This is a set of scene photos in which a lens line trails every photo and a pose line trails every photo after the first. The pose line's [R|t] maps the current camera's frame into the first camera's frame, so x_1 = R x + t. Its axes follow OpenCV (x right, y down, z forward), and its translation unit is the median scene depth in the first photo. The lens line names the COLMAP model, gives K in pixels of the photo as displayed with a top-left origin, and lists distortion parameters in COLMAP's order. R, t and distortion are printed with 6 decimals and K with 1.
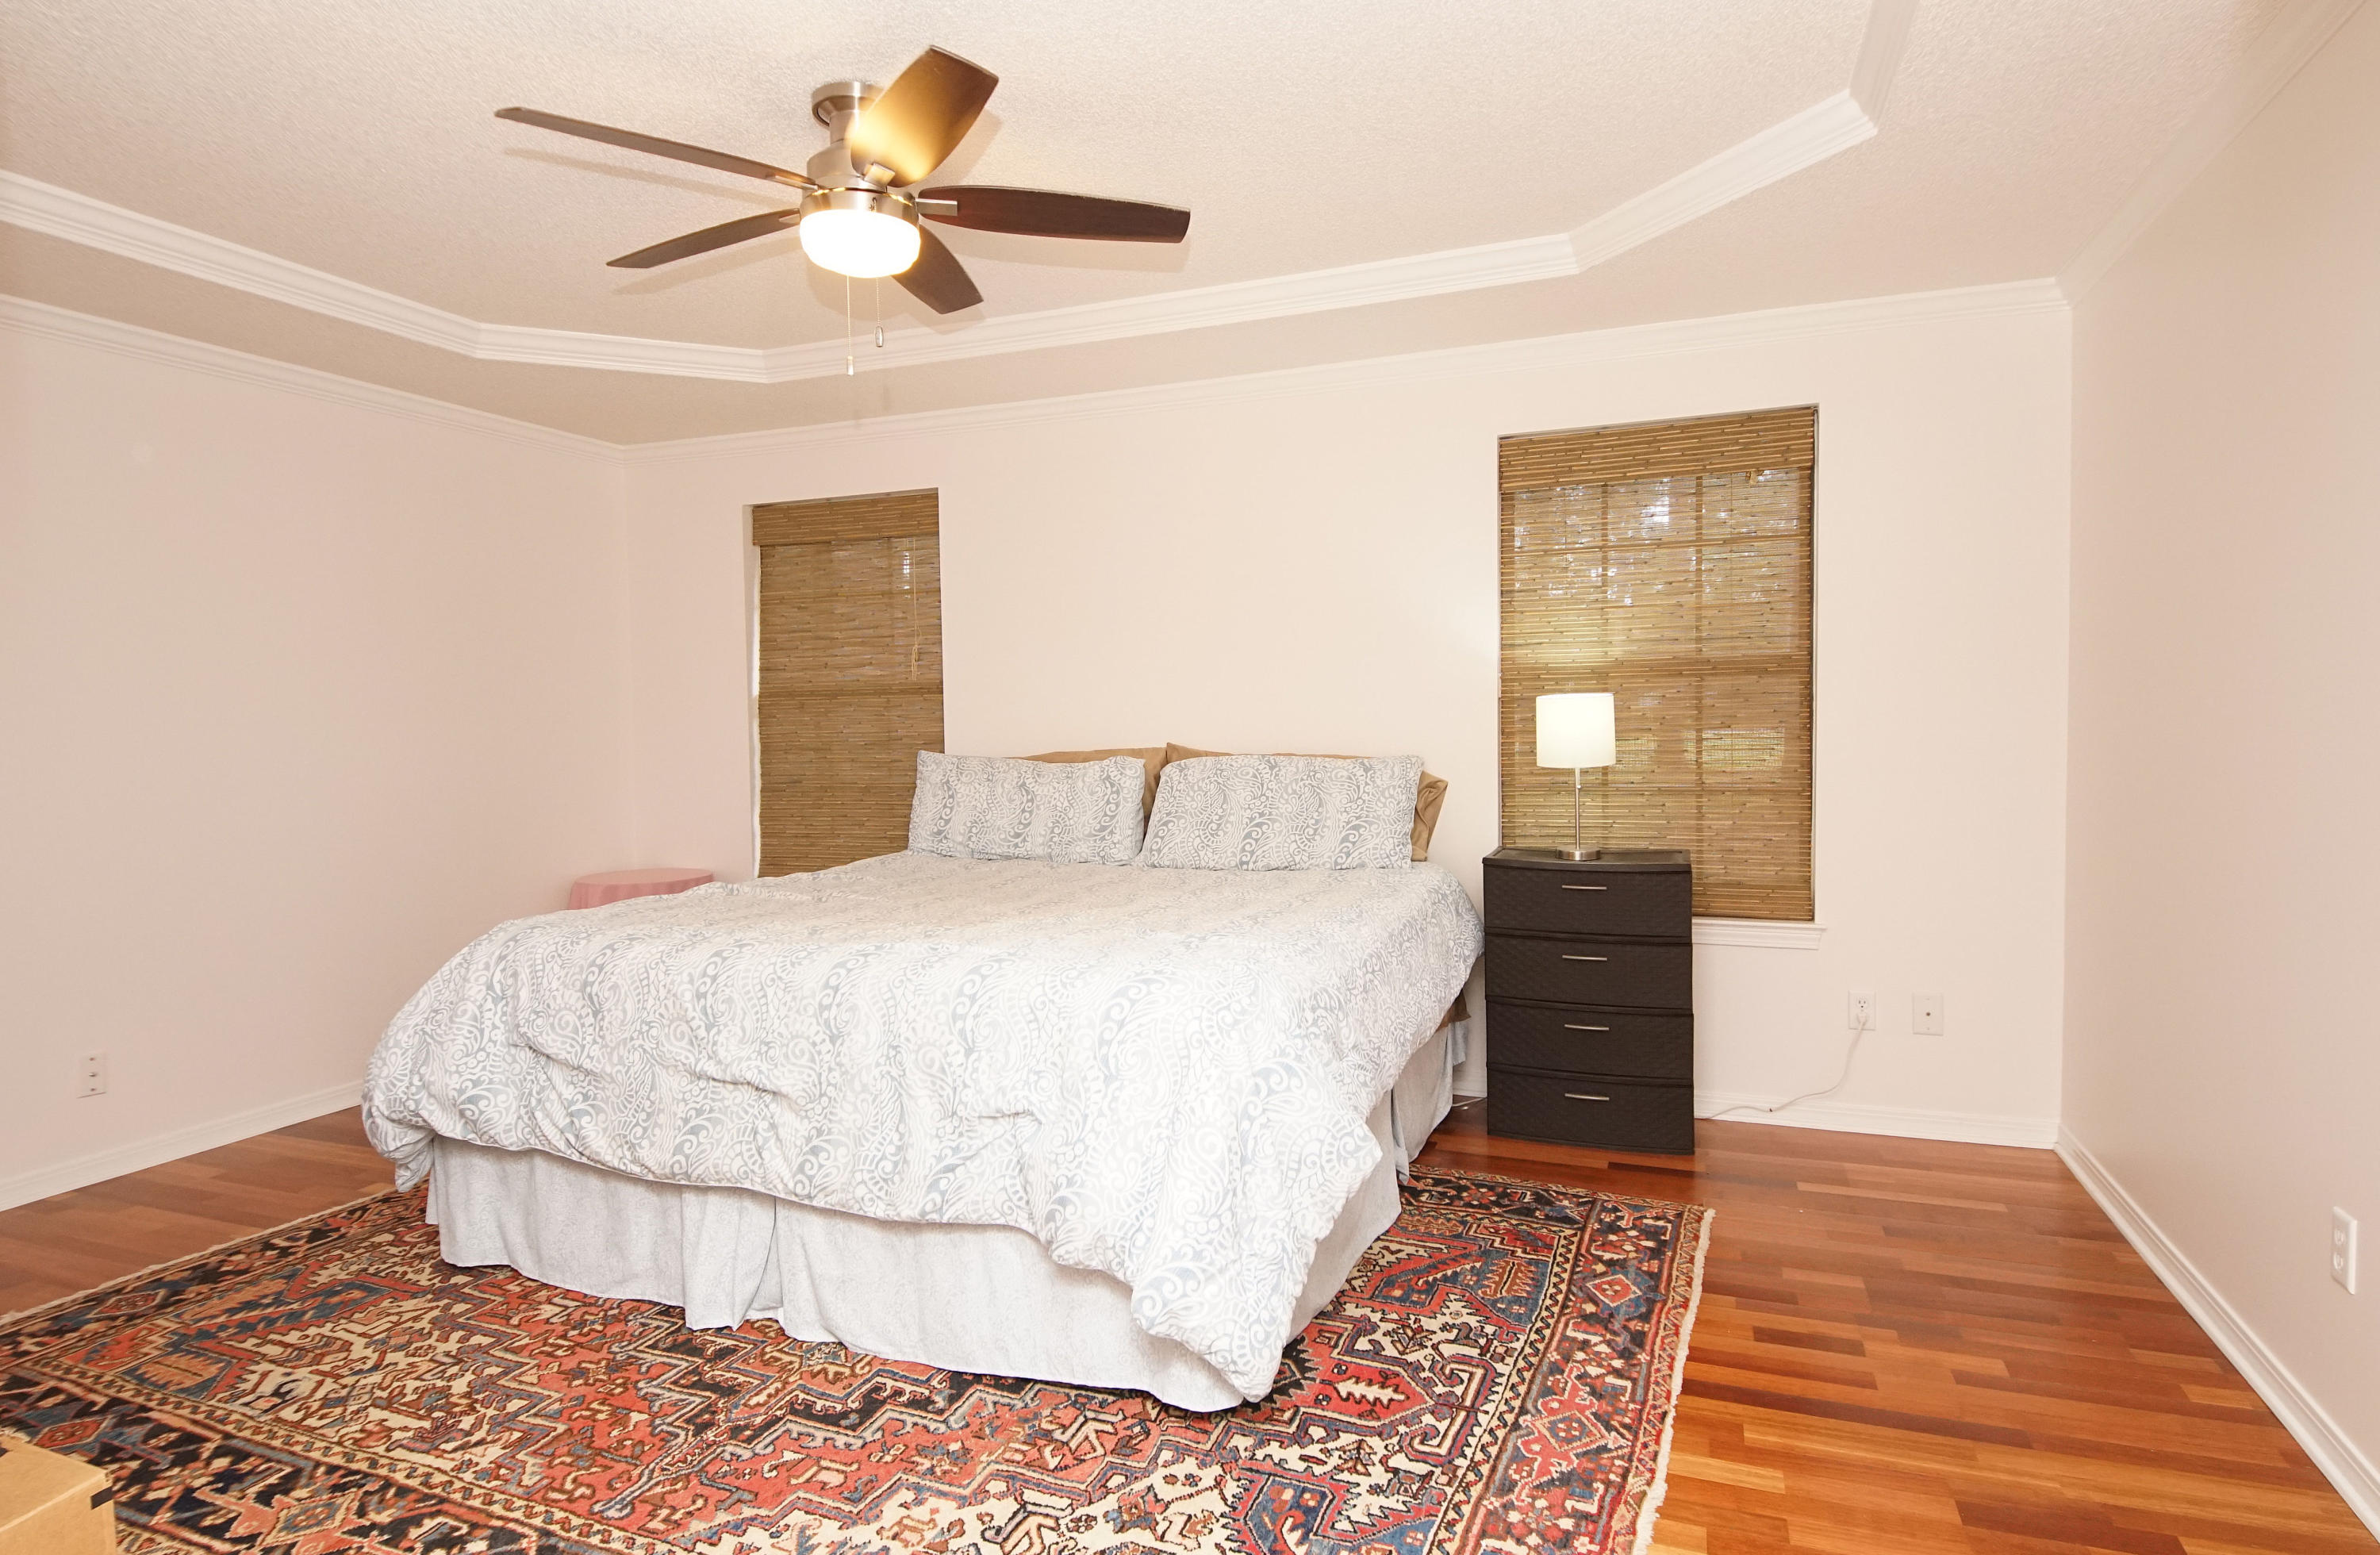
lens RADIAL K [[1304.4, 0, 1193.7], [0, 1304.4, 781.6], [0, 0, 1]] dist [0.041948, -0.036551]
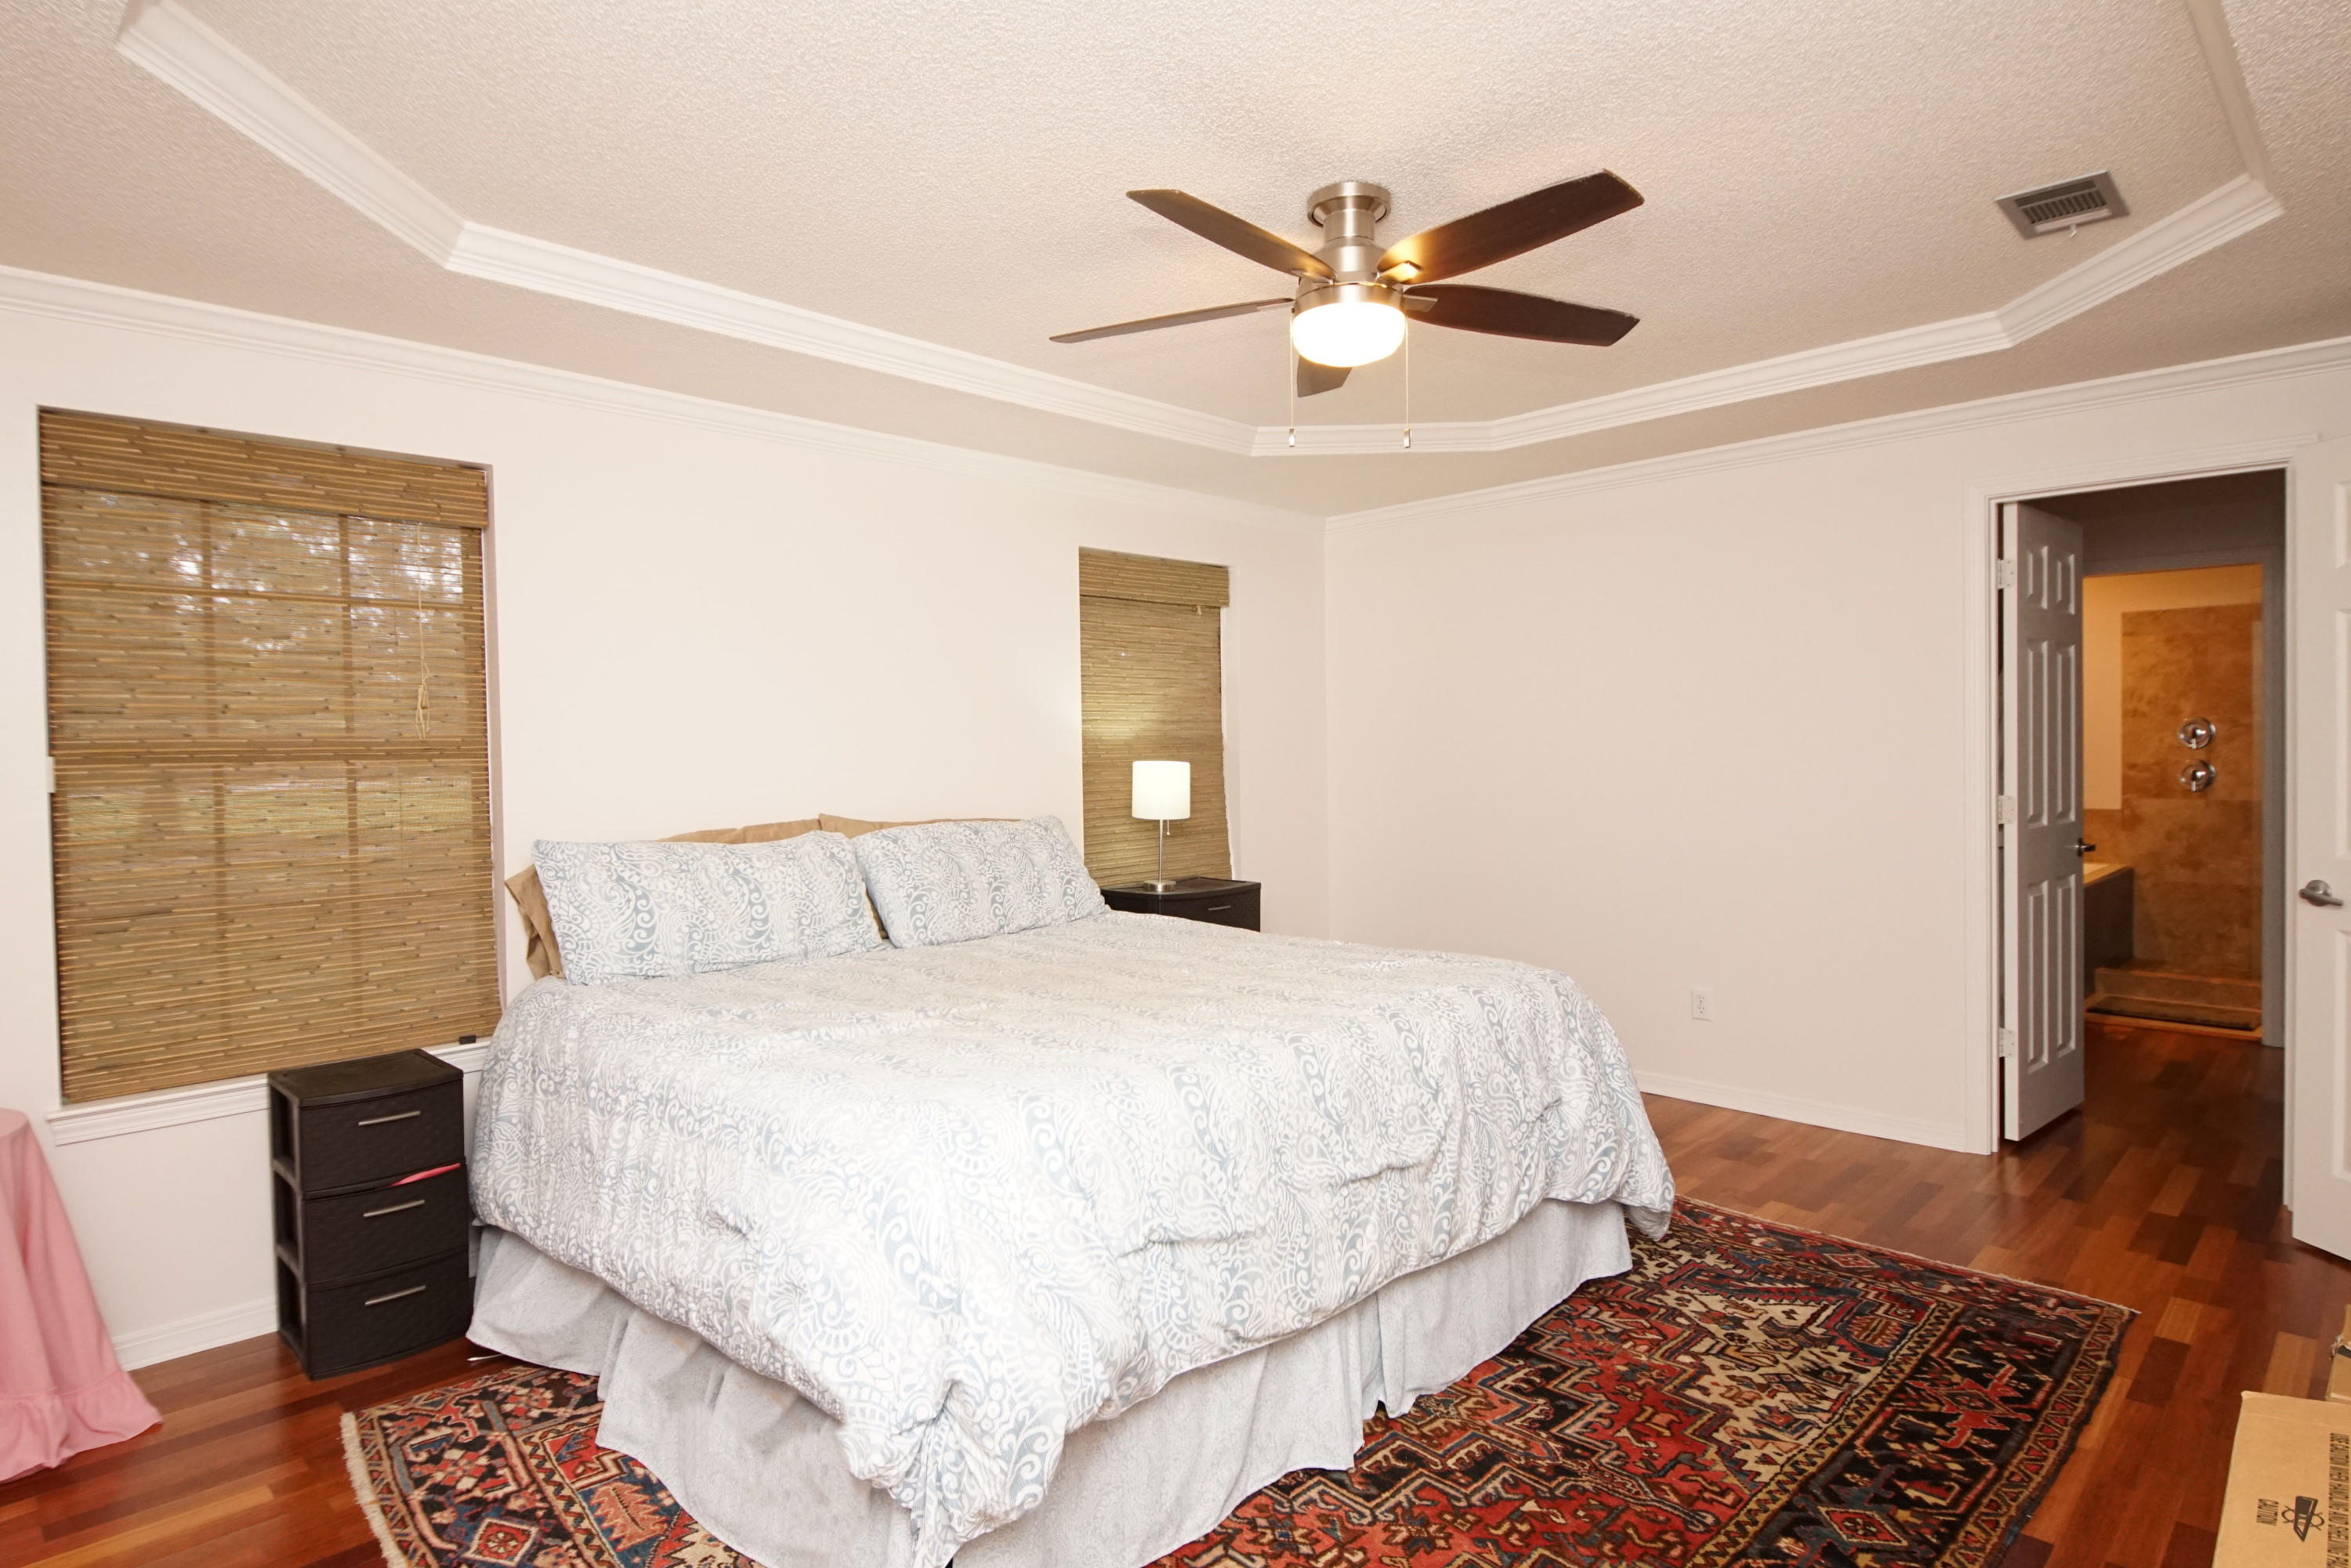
lens RADIAL K [[1238.7, 0, 1176.9], [0, 1238.7, 776.0], [0, 0, 1]] dist [0.039620, -0.028901]
pose [[0.406558, -0.014415, 0.913511, -1.355700], [0.048728, 0.998794, -0.005926, -0.073581], [-0.912325, 0.046923, 0.406770, 0.816701]]
